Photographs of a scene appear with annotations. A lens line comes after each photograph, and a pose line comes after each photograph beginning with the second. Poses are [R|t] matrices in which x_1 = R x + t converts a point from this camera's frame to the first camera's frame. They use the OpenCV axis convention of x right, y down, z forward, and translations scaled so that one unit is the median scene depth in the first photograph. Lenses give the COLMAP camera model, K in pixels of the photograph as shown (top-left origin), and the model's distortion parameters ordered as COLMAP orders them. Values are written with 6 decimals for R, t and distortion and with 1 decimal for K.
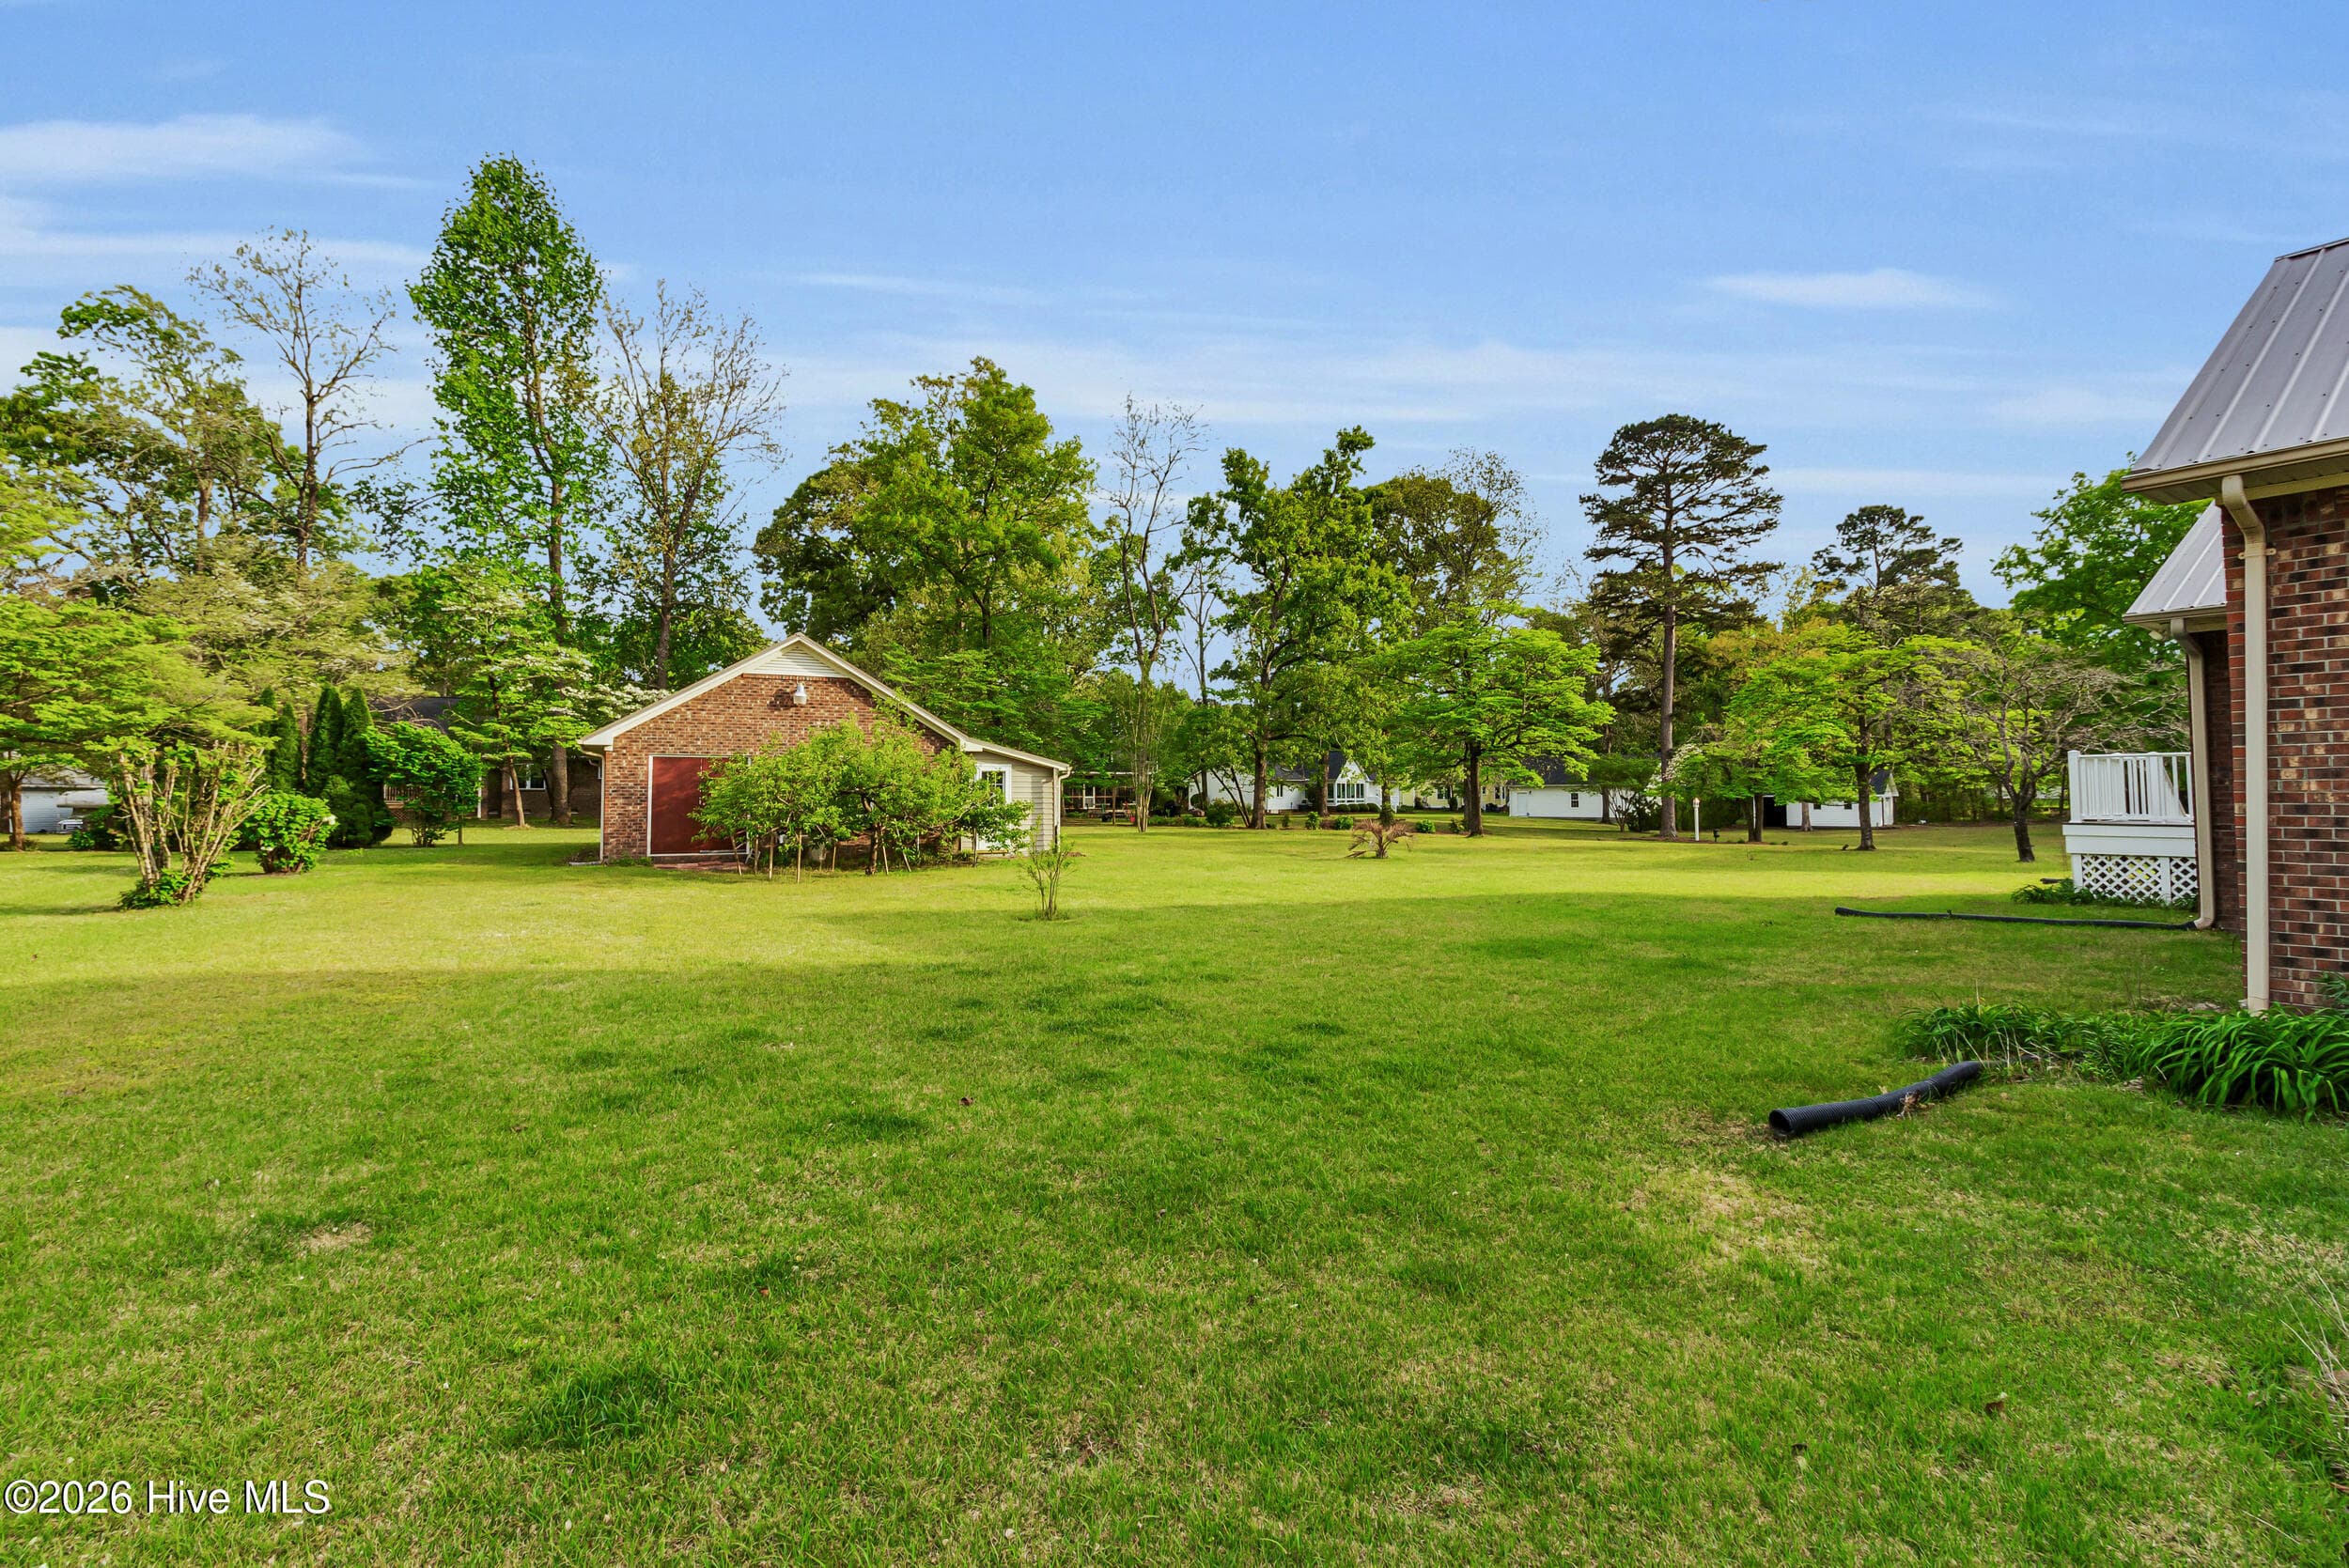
lens RADIAL K [[1099.0, 0, 1178.3], [0, 1099.0, 757.1], [0, 0, 1]] dist [-0.001860, 0.001946]
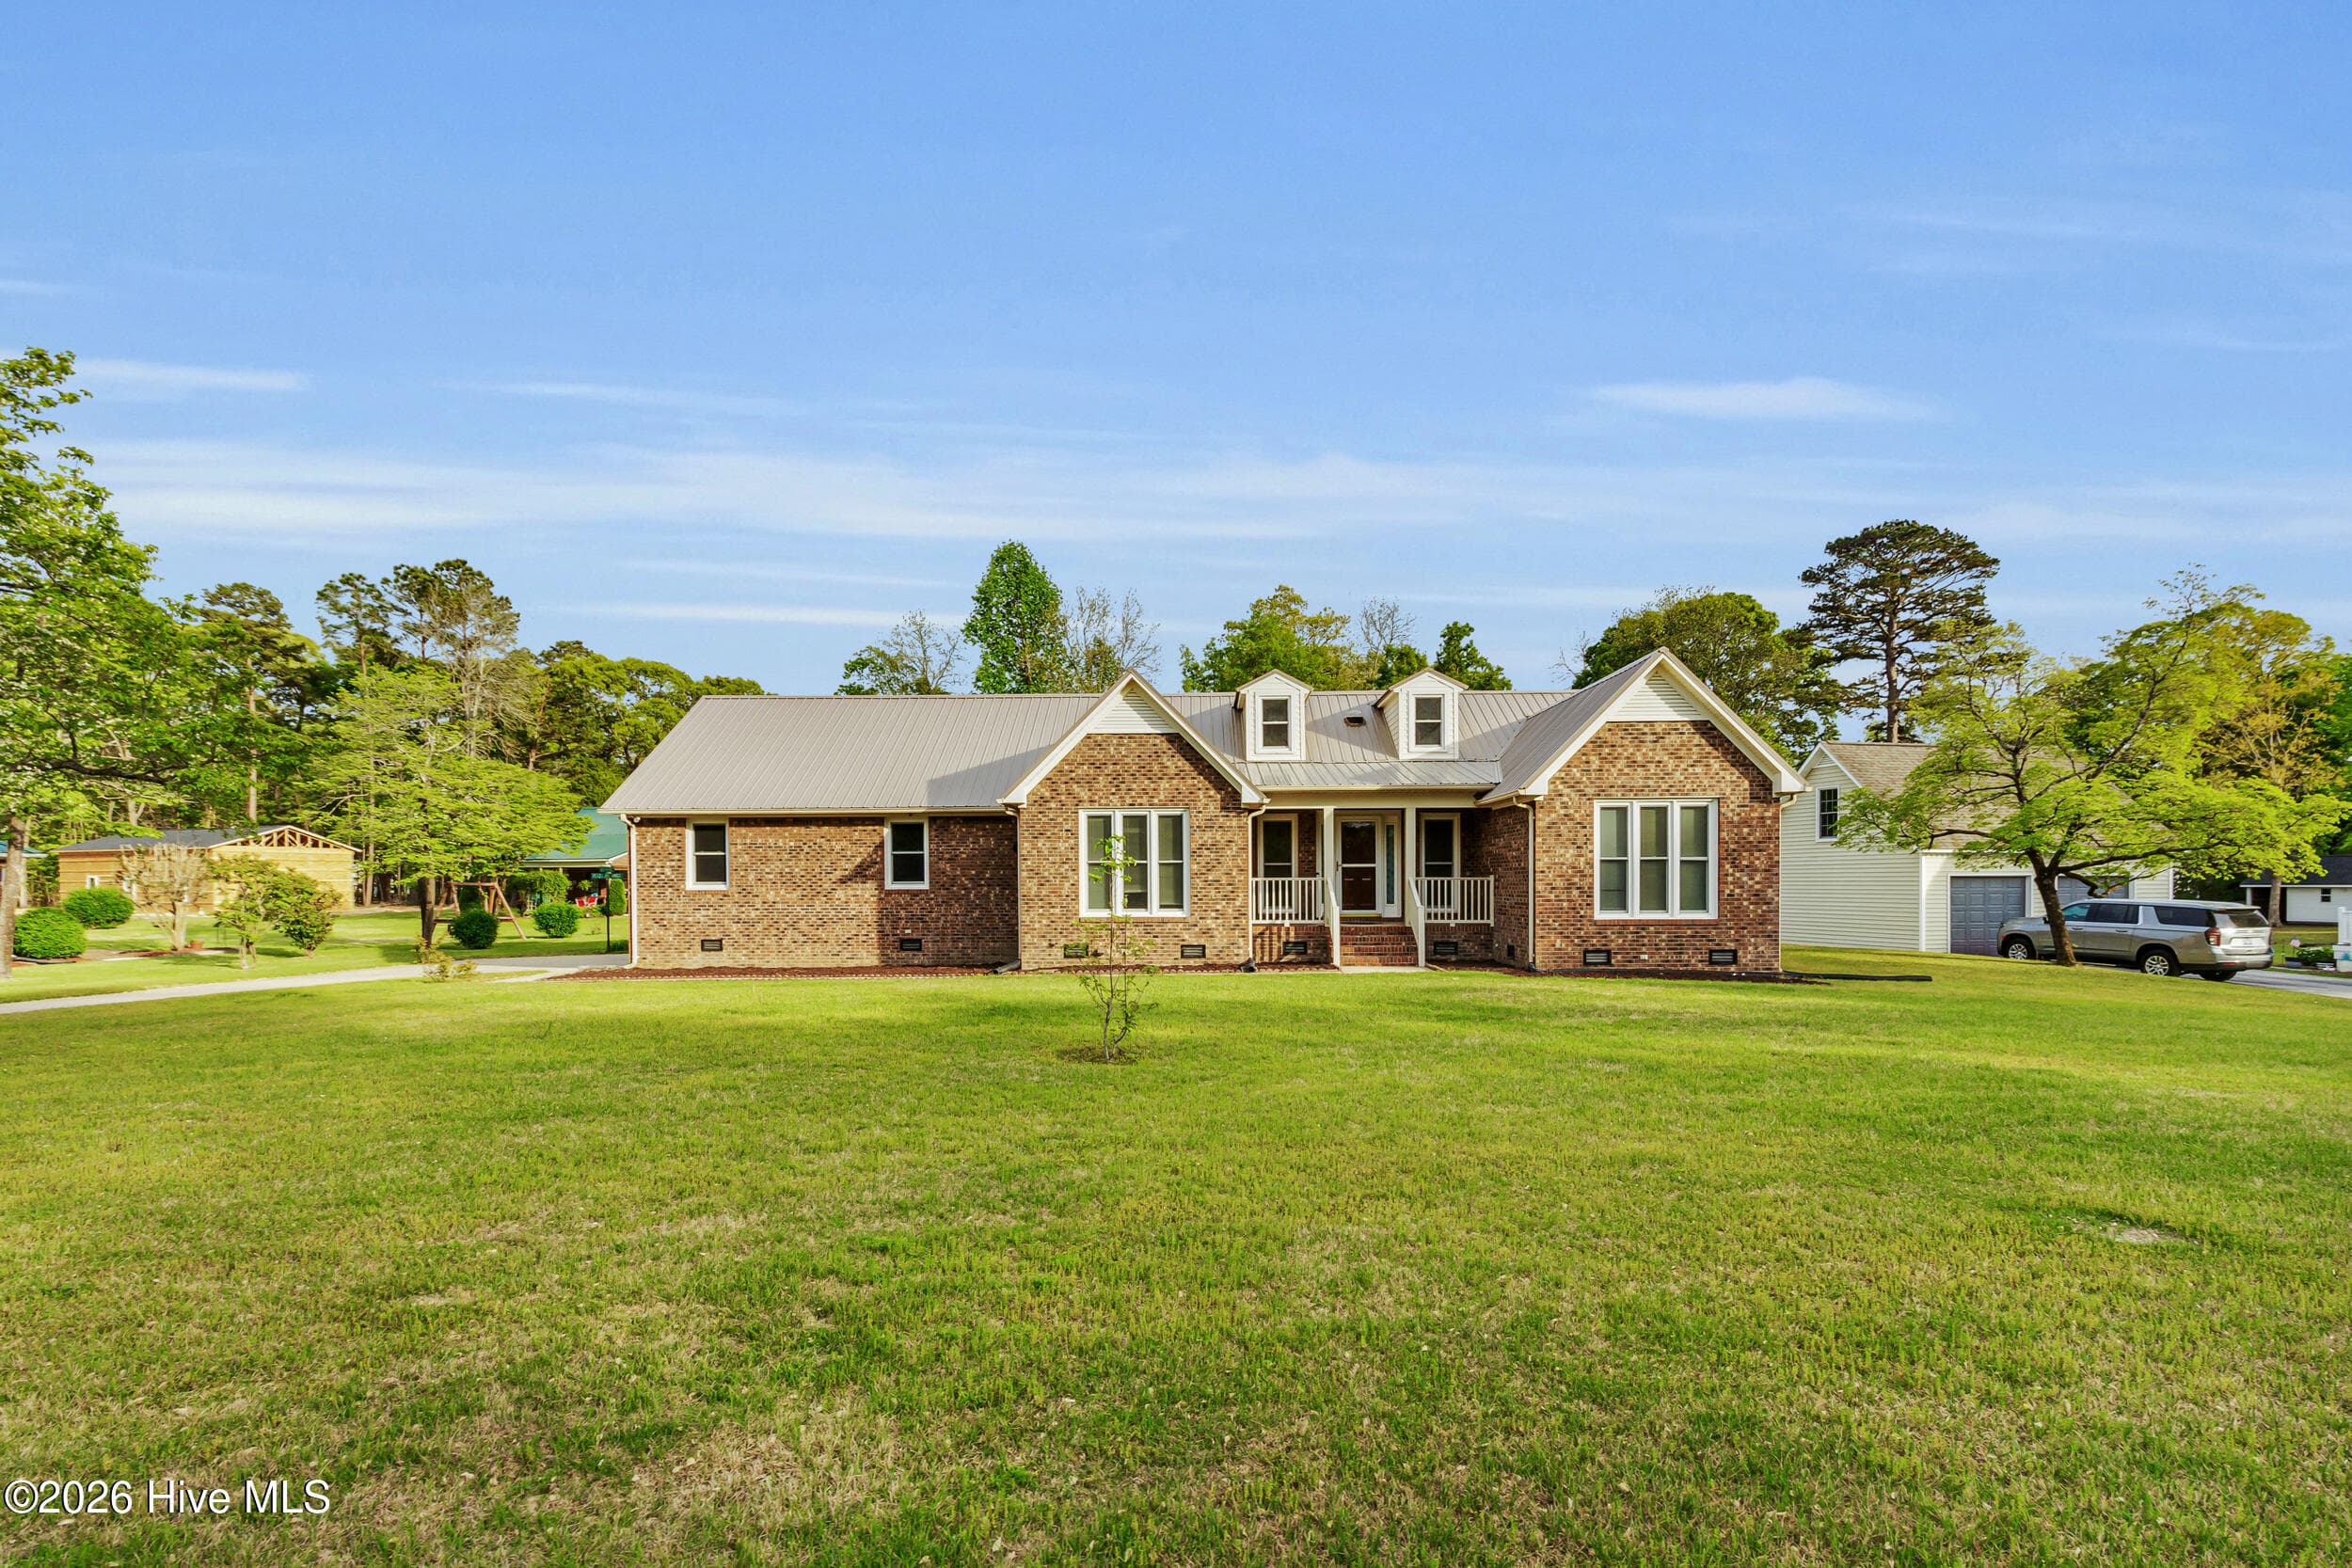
lens RADIAL K [[1155.4, 0, 1169.4], [0, 1155.4, 894.0], [0, 0, 1]] dist [0.006351, 0.000936]
pose [[0.800801, 0.006042, -0.598901, 0.836159], [0.021772, 0.998995, 0.039190, -0.027199], [0.598535, -0.044422, 0.799864, -0.449632]]
